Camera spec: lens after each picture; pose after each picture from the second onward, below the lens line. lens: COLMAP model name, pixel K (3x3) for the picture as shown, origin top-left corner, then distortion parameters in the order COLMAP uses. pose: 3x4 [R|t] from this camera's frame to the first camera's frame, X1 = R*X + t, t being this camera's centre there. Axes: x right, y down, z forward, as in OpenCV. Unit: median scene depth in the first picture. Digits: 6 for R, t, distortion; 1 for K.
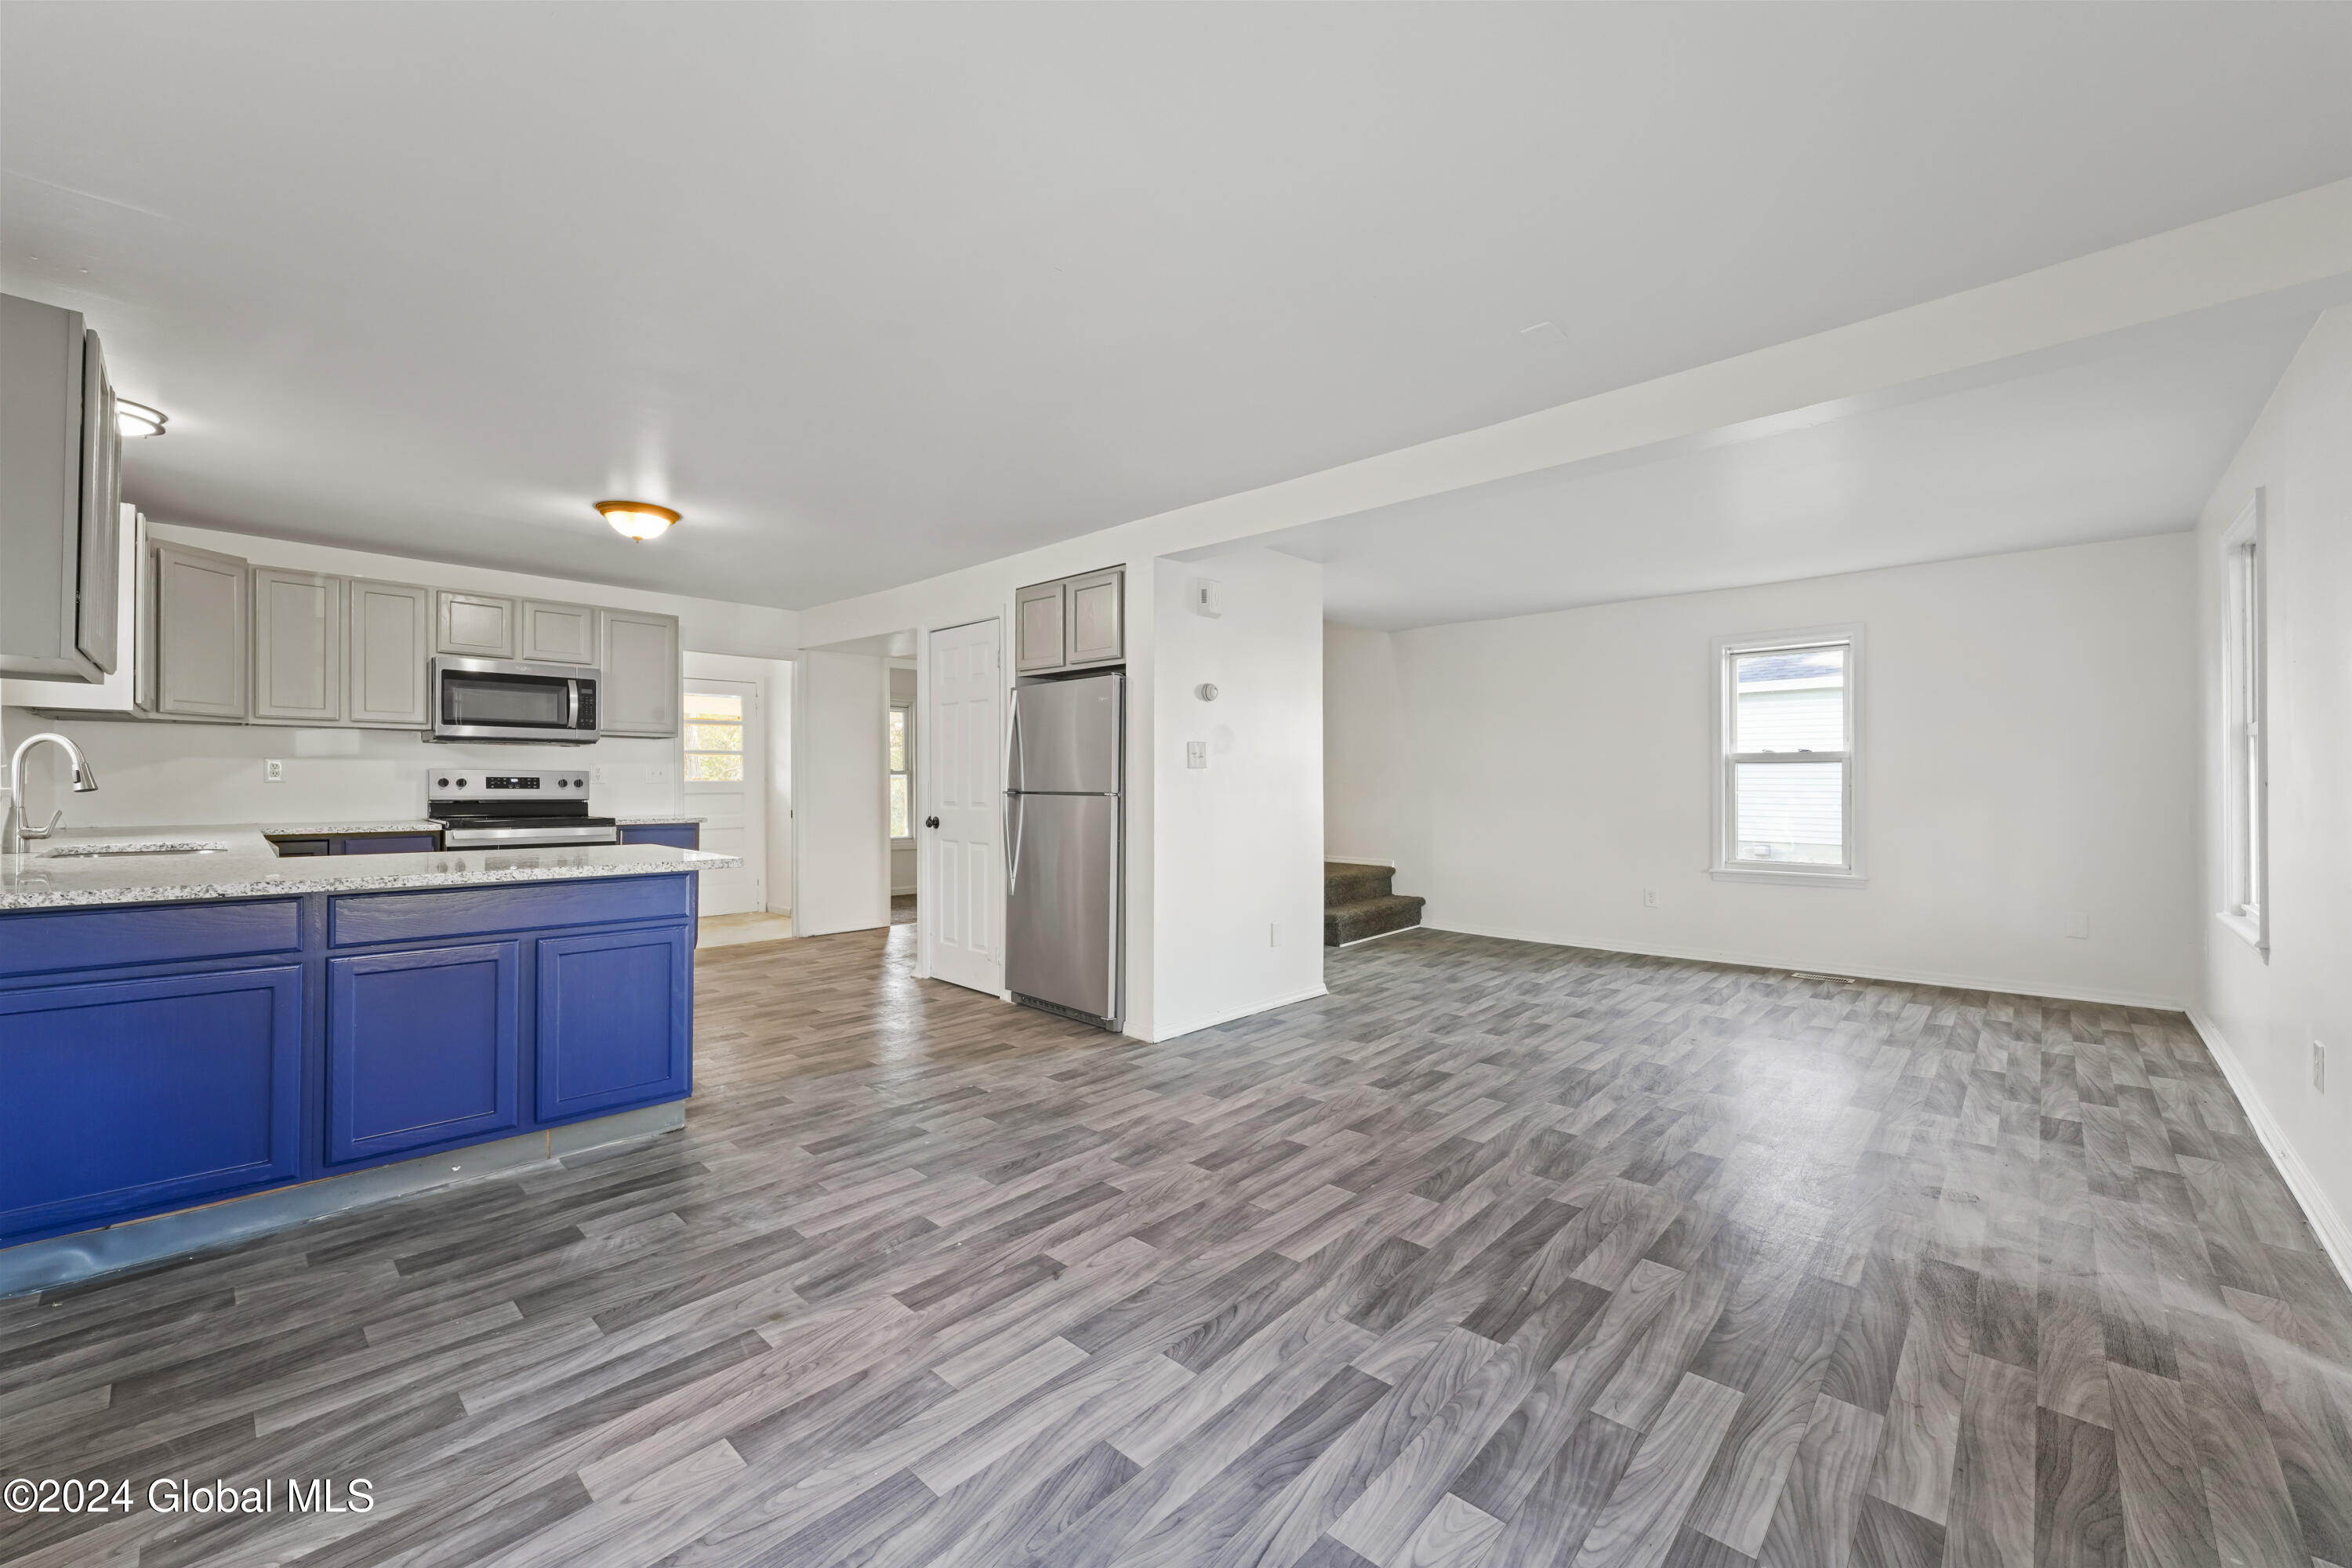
lens RADIAL K [[945.5, 0, 1176.0], [0, 945.5, 784.0], [0, 0, 1]] dist [0.002333, -0.003784]
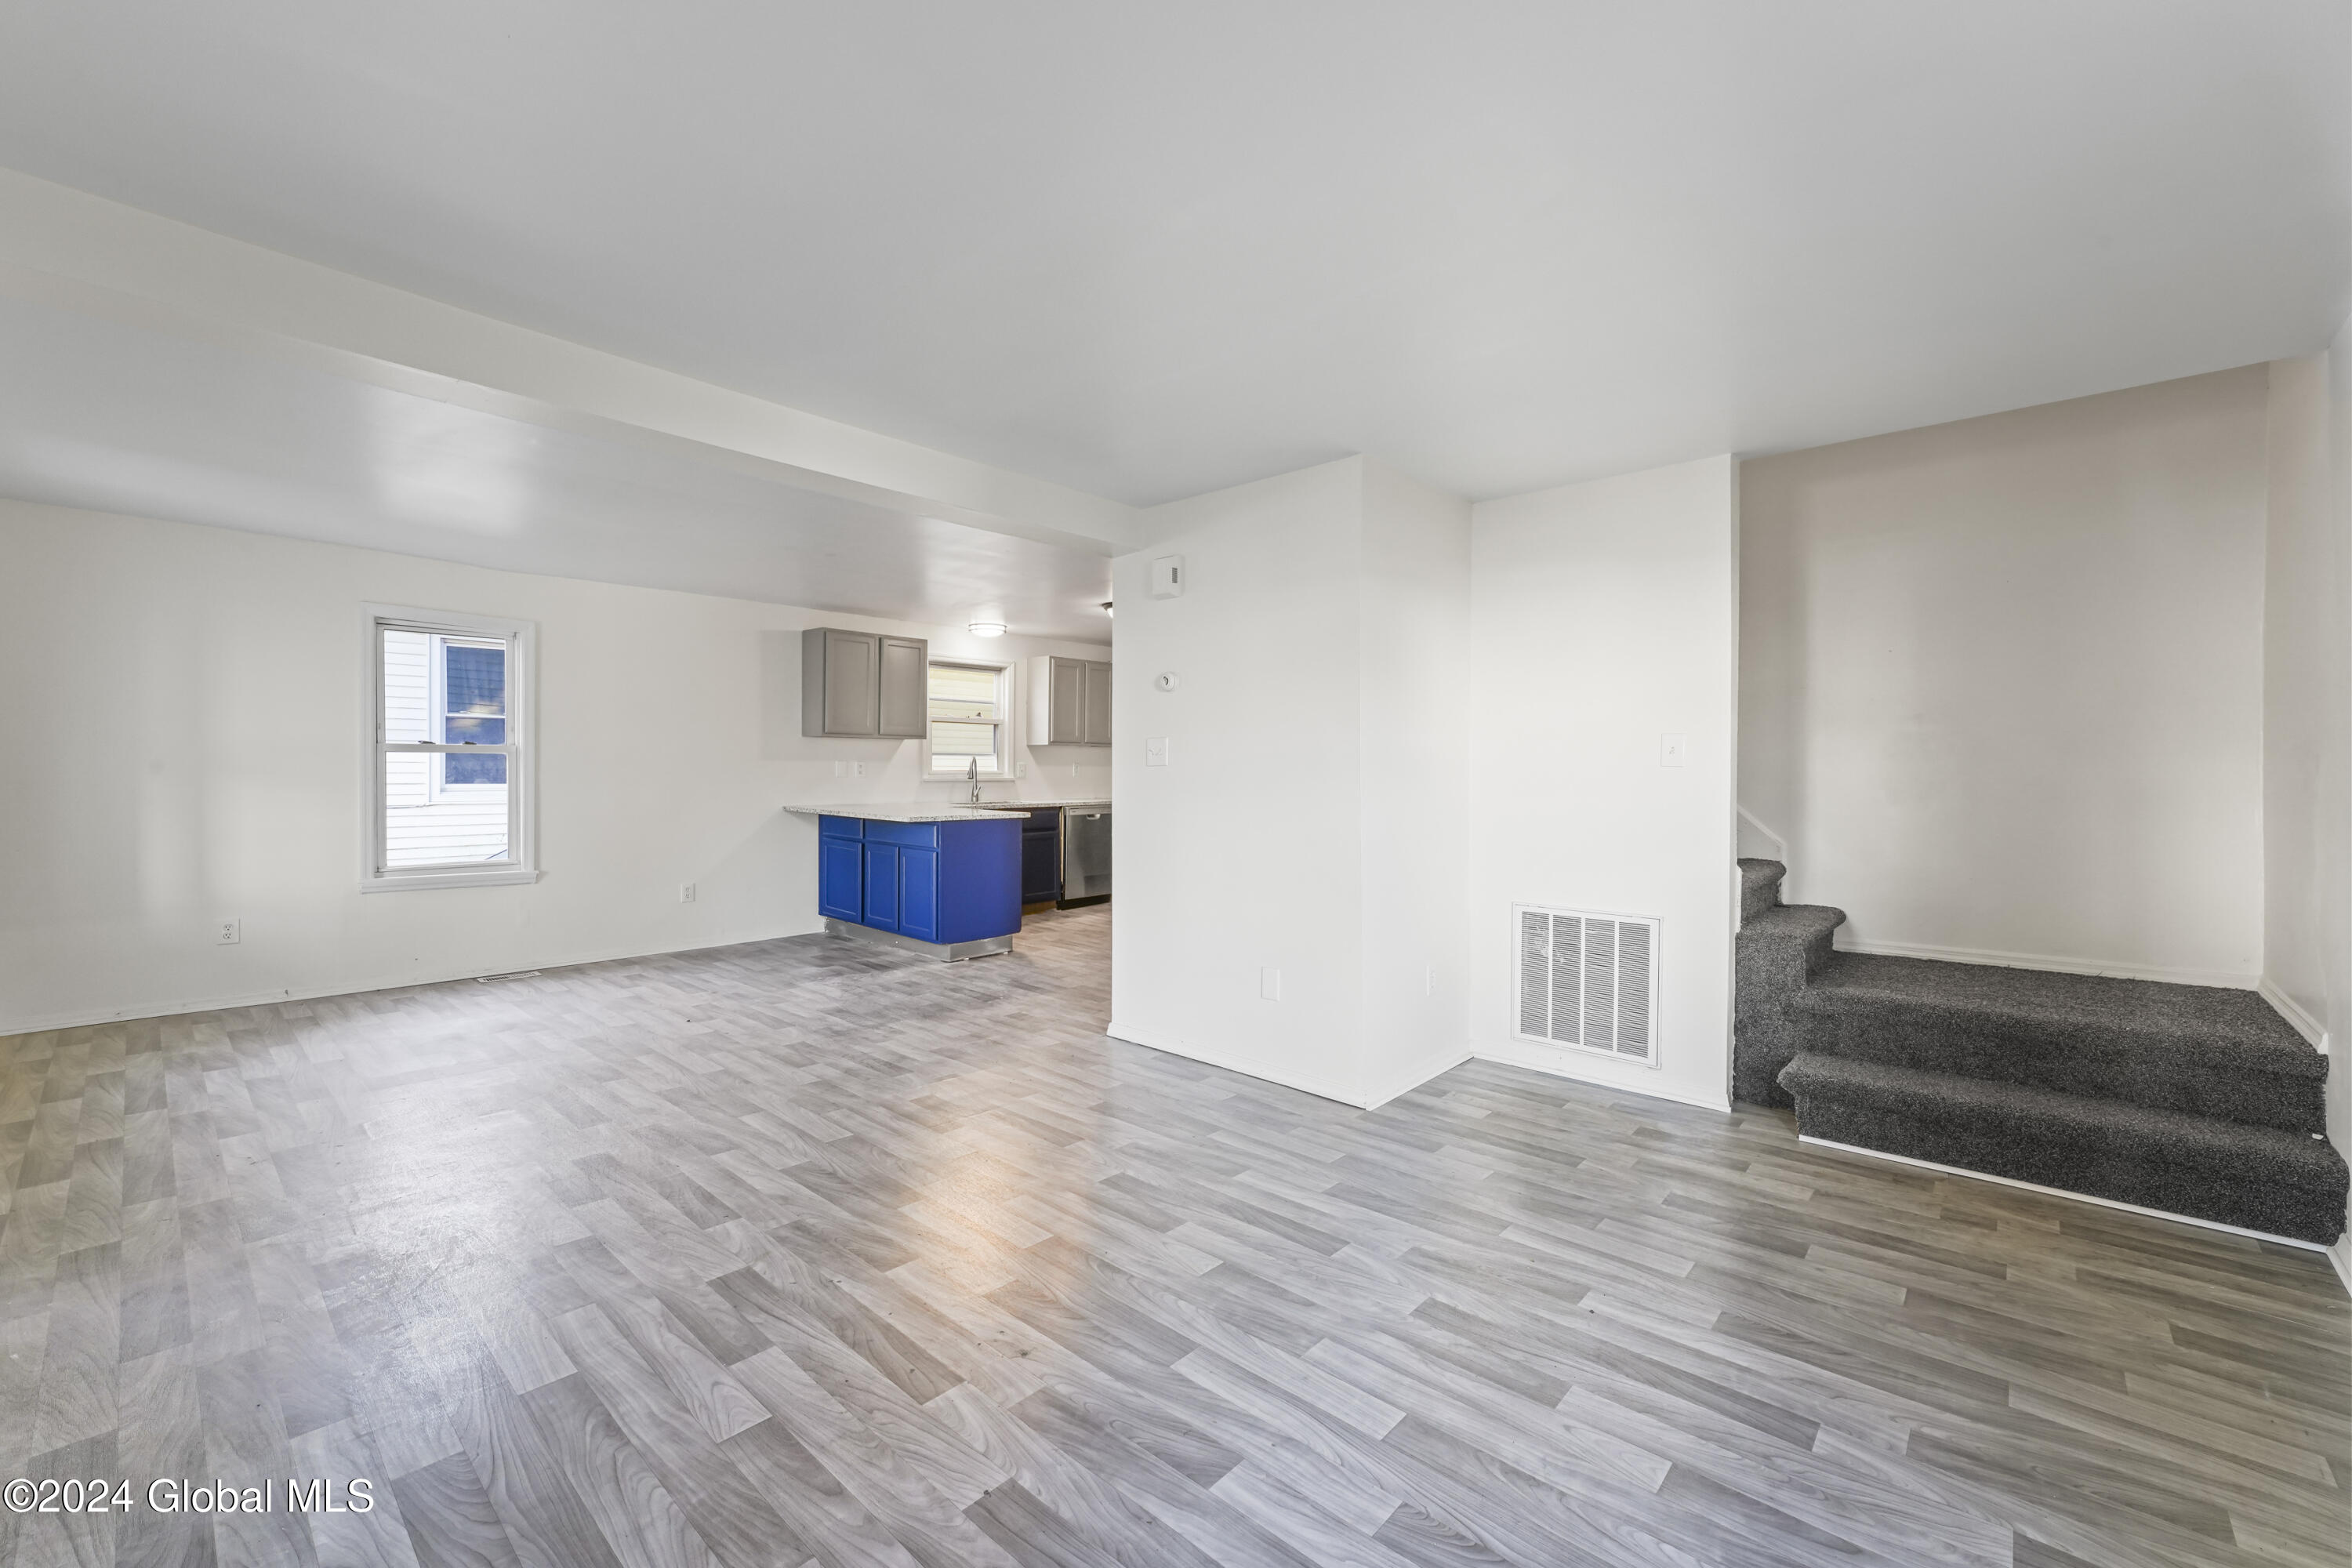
lens RADIAL K [[941.0, 0, 1179.6], [0, 941.0, 866.8], [0, 0, 1]] dist [-0.013930, -0.000183]
pose [[0.007164, 0.086850, -0.996196, 0.828770], [-0.016981, 0.996088, 0.086718, 0.001641], [0.999830, 0.016295, 0.008611, 0.909983]]
